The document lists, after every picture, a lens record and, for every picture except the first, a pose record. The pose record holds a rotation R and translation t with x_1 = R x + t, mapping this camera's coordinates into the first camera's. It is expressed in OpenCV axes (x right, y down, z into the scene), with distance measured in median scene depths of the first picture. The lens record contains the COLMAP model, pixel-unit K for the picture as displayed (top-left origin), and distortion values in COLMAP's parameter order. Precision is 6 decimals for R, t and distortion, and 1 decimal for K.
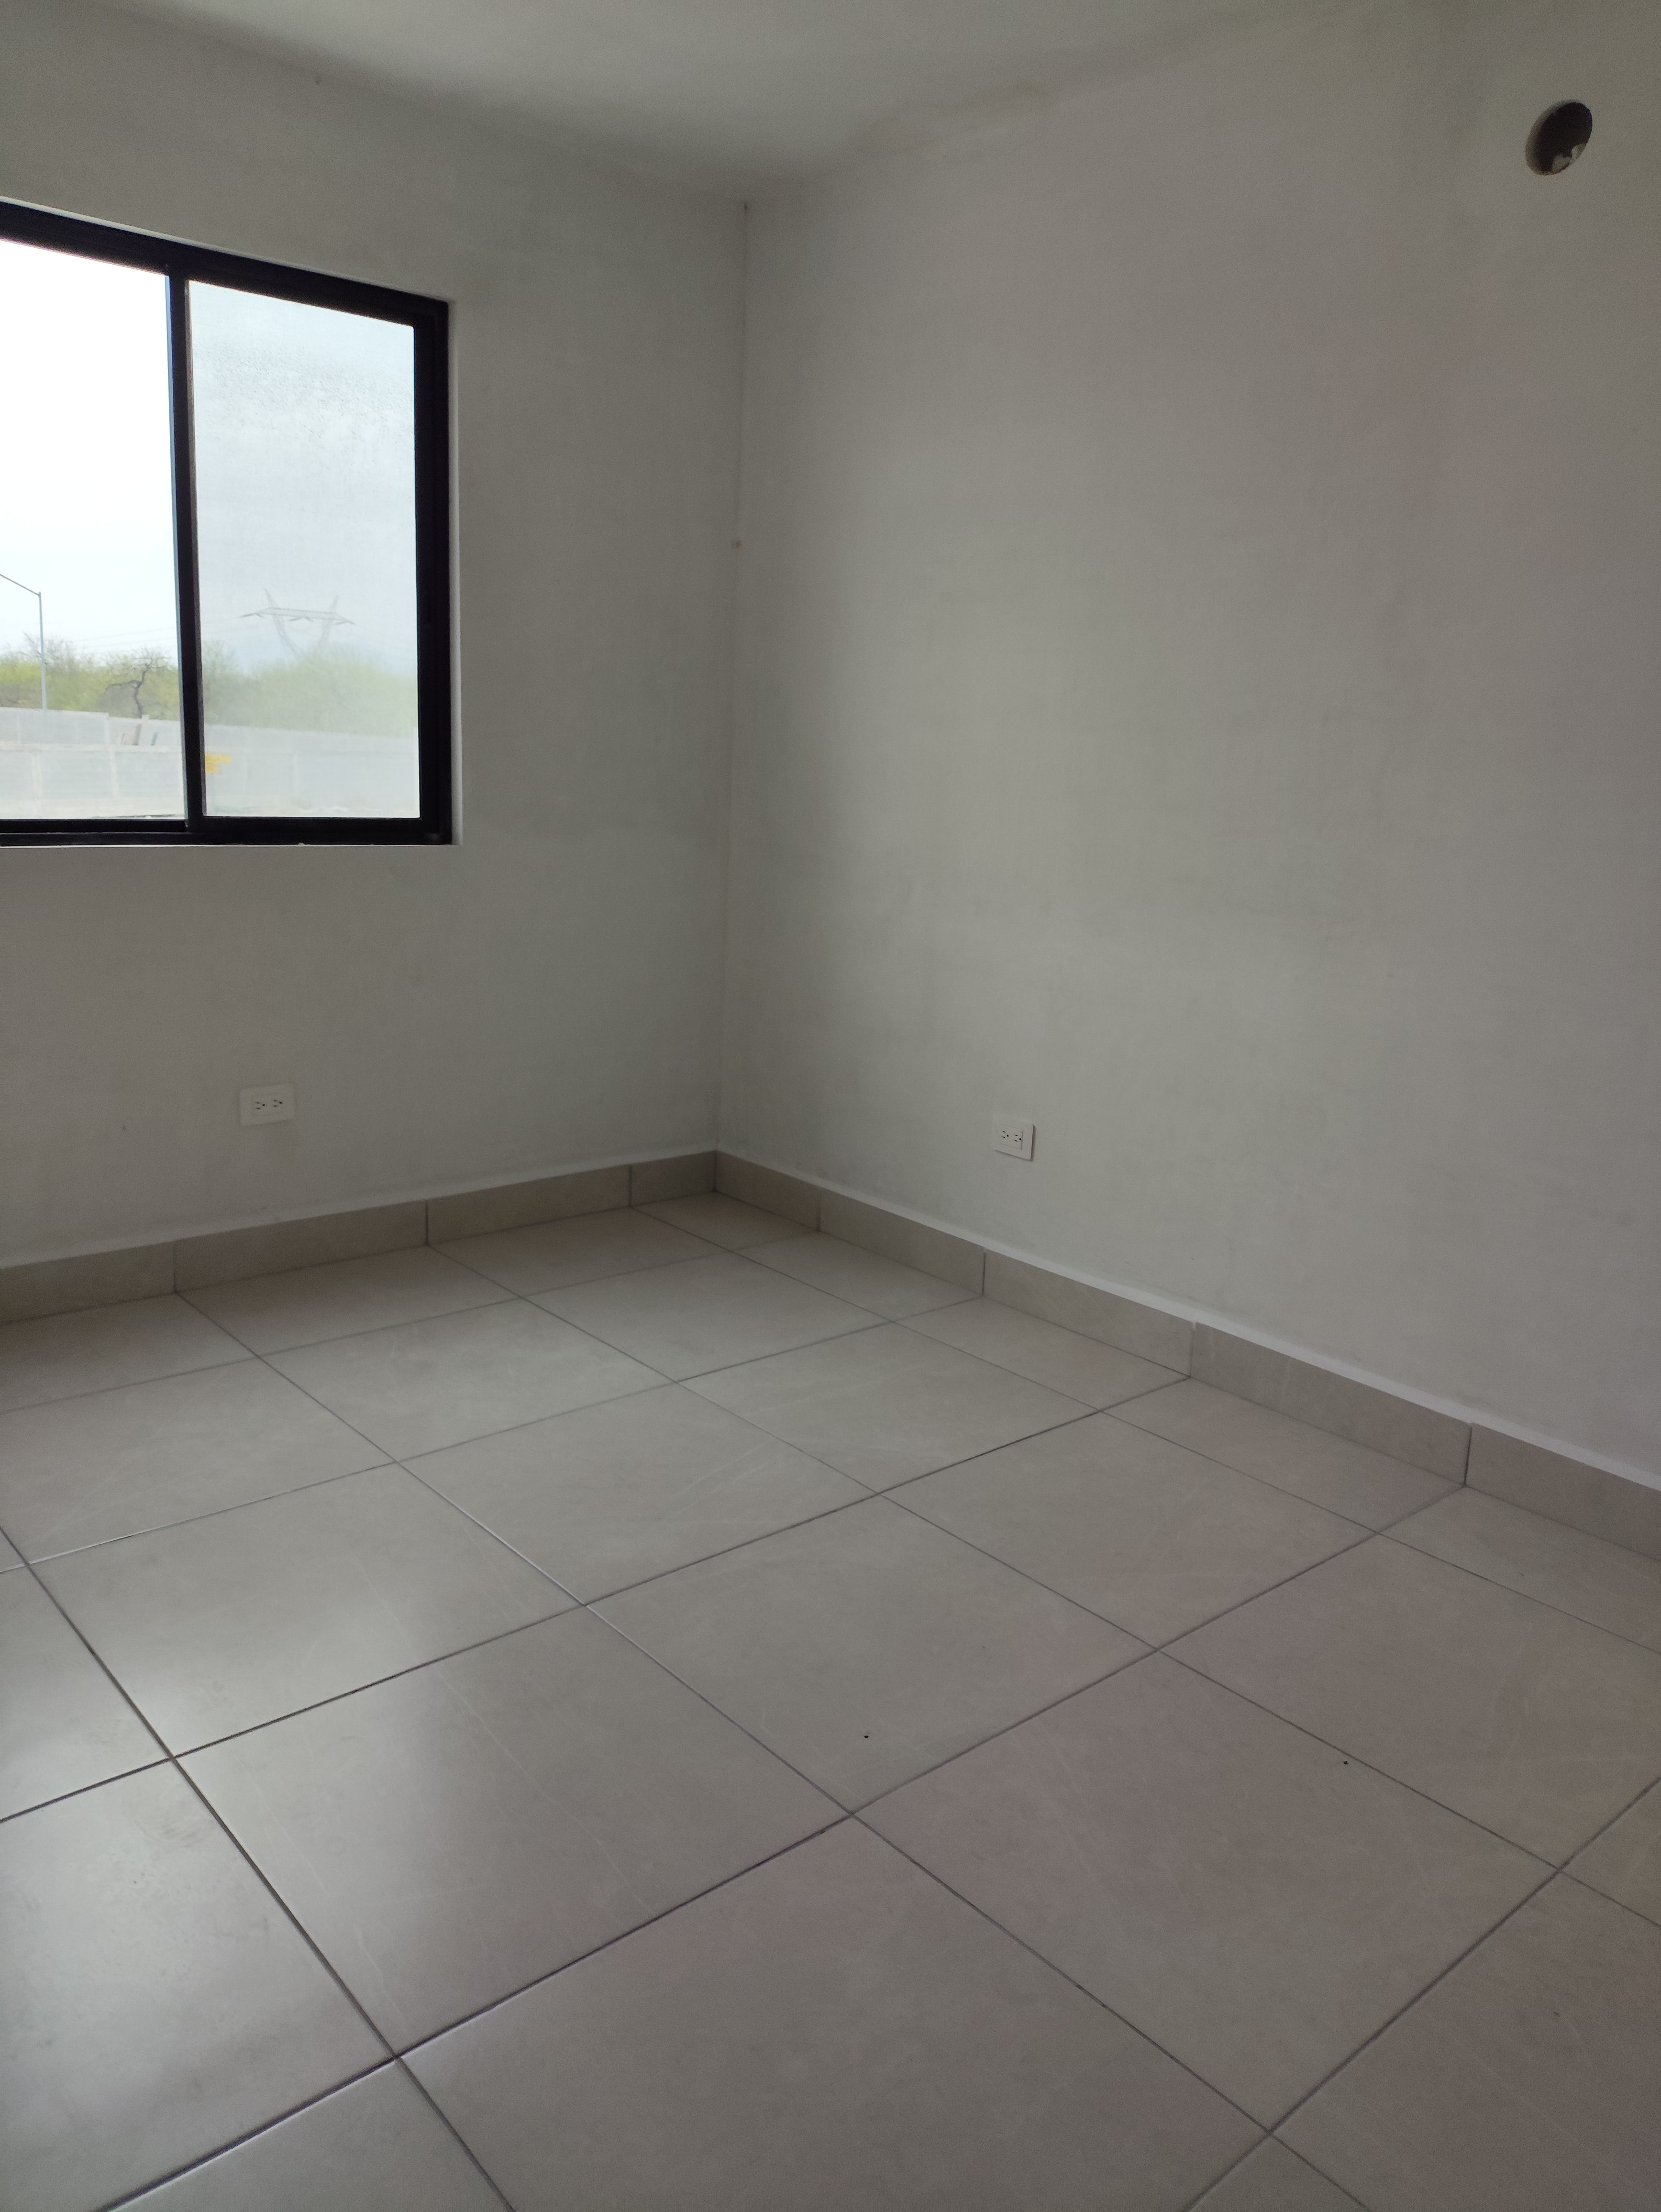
lens RADIAL K [[1632.0, 0, 830.5], [0, 1632.0, 1106.0], [0, 0, 1]] dist [0.127183, -0.160470]
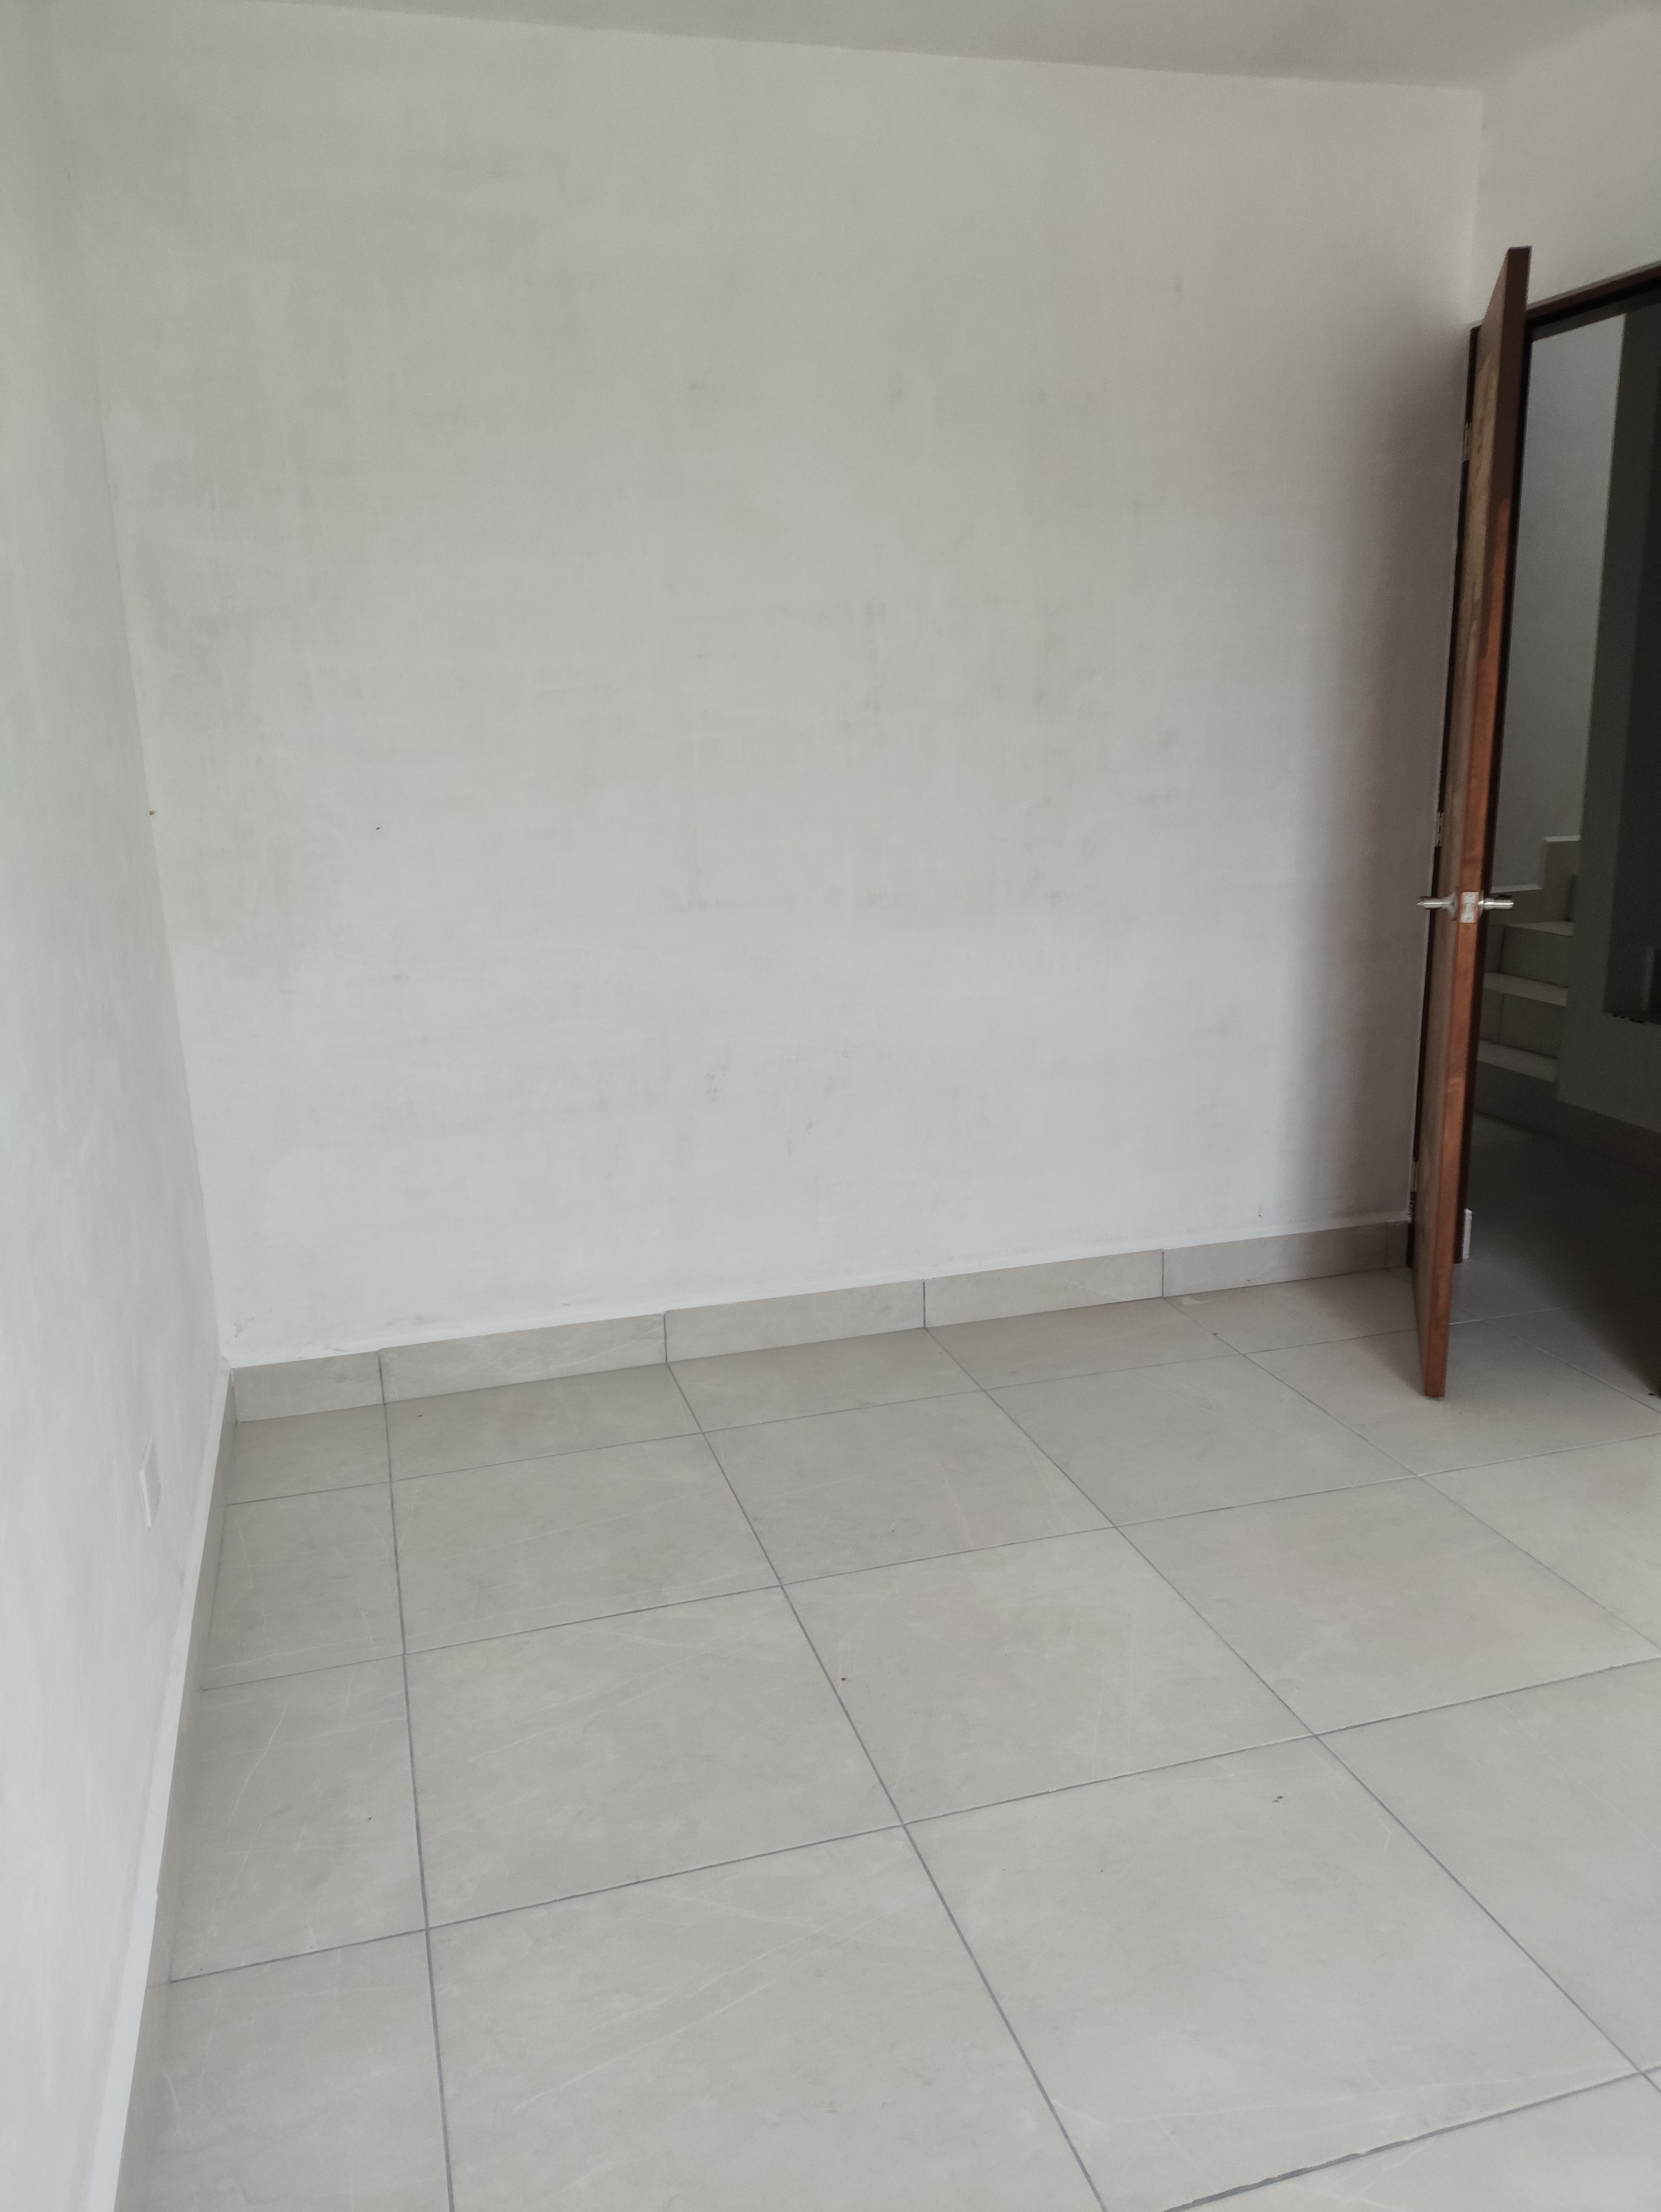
lens RADIAL K [[1632.0, 0, 830.5], [0, 1632.0, 1106.0], [0, 0, 1]] dist [0.127183, -0.160470]
pose [[-0.910295, -0.129088, 0.393319, -0.061329], [0.070315, 0.888112, 0.454217, -0.387977], [-0.407945, 0.441128, -0.799367, 1.470380]]
